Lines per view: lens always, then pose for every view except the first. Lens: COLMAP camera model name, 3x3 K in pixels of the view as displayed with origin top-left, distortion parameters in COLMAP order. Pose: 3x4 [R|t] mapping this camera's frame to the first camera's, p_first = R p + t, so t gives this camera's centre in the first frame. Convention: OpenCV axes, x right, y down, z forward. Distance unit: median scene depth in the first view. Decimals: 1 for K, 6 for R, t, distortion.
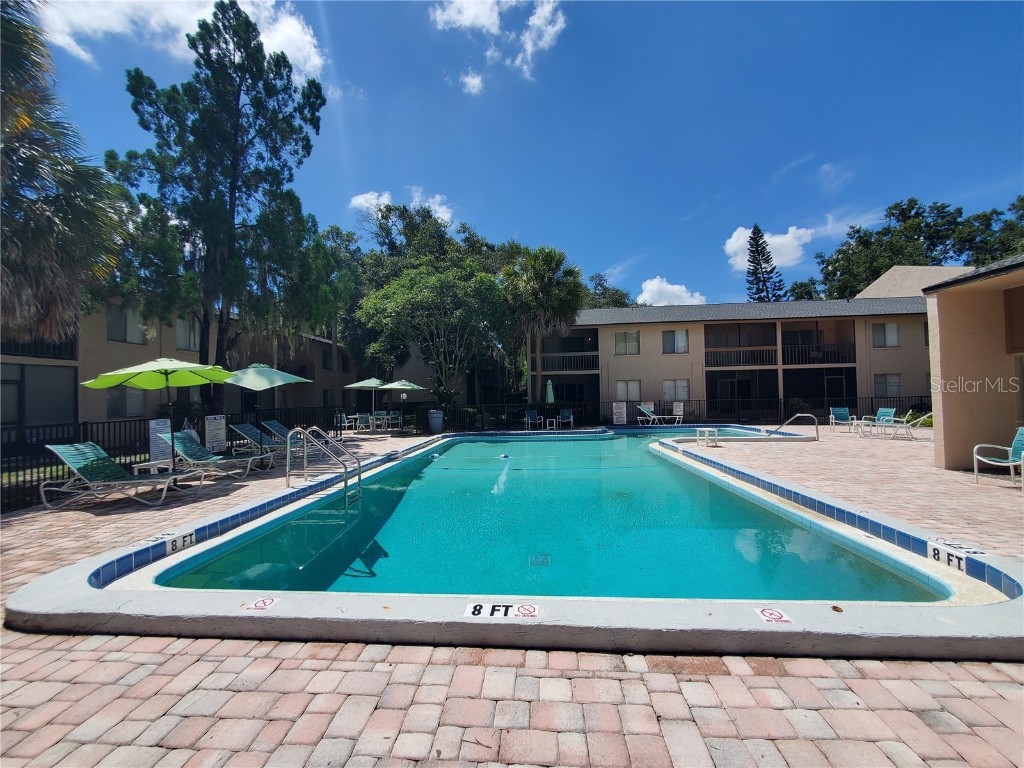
lens RADIAL K [[407.8, 0, 511.2], [0, 407.8, 388.1], [0, 0, 1]] dist [-0.001569, -0.000689]
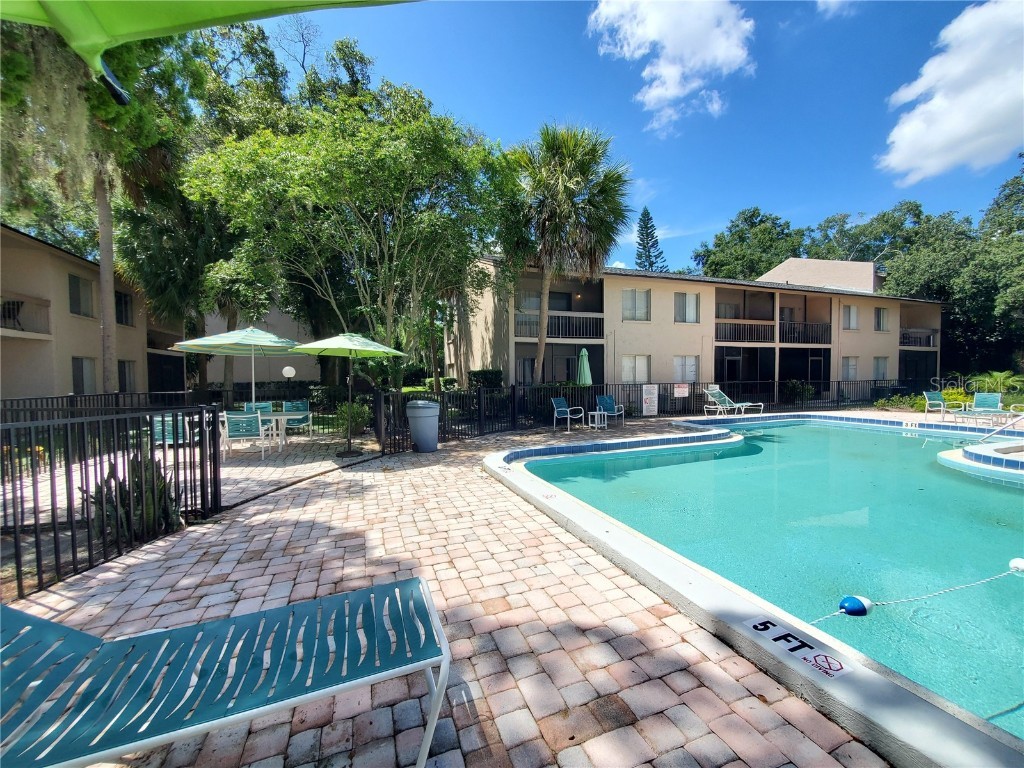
lens RADIAL K [[407.8, 0, 511.2], [0, 407.8, 388.1], [0, 0, 1]] dist [-0.001569, -0.000689]
pose [[0.908936, -0.002287, 0.416929, -0.231778], [-0.016357, 0.999020, 0.041139, 0.014306], [-0.416614, -0.044213, 0.908008, 0.418744]]
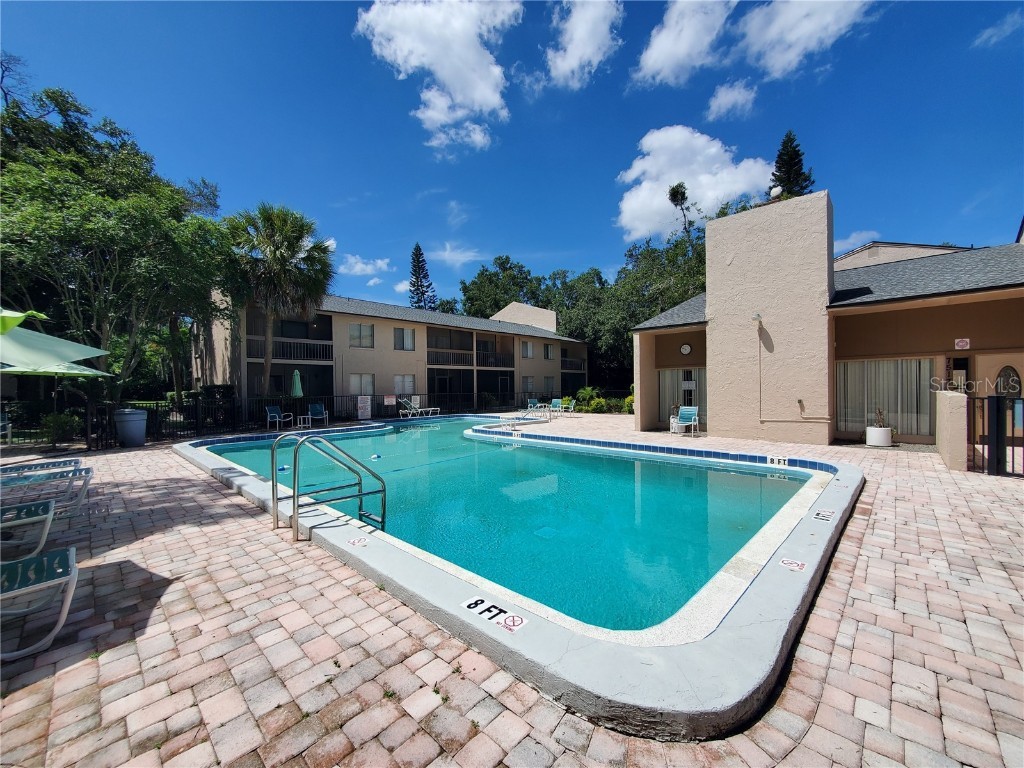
lens RADIAL K [[407.8, 0, 511.2], [0, 407.8, 388.1], [0, 0, 1]] dist [-0.001569, -0.000689]
pose [[0.635238, 0.010840, 0.772240, -0.238936], [-0.020187, 0.999793, 0.002572, 0.005292], [-0.772053, -0.017223, 0.635325, 0.105604]]
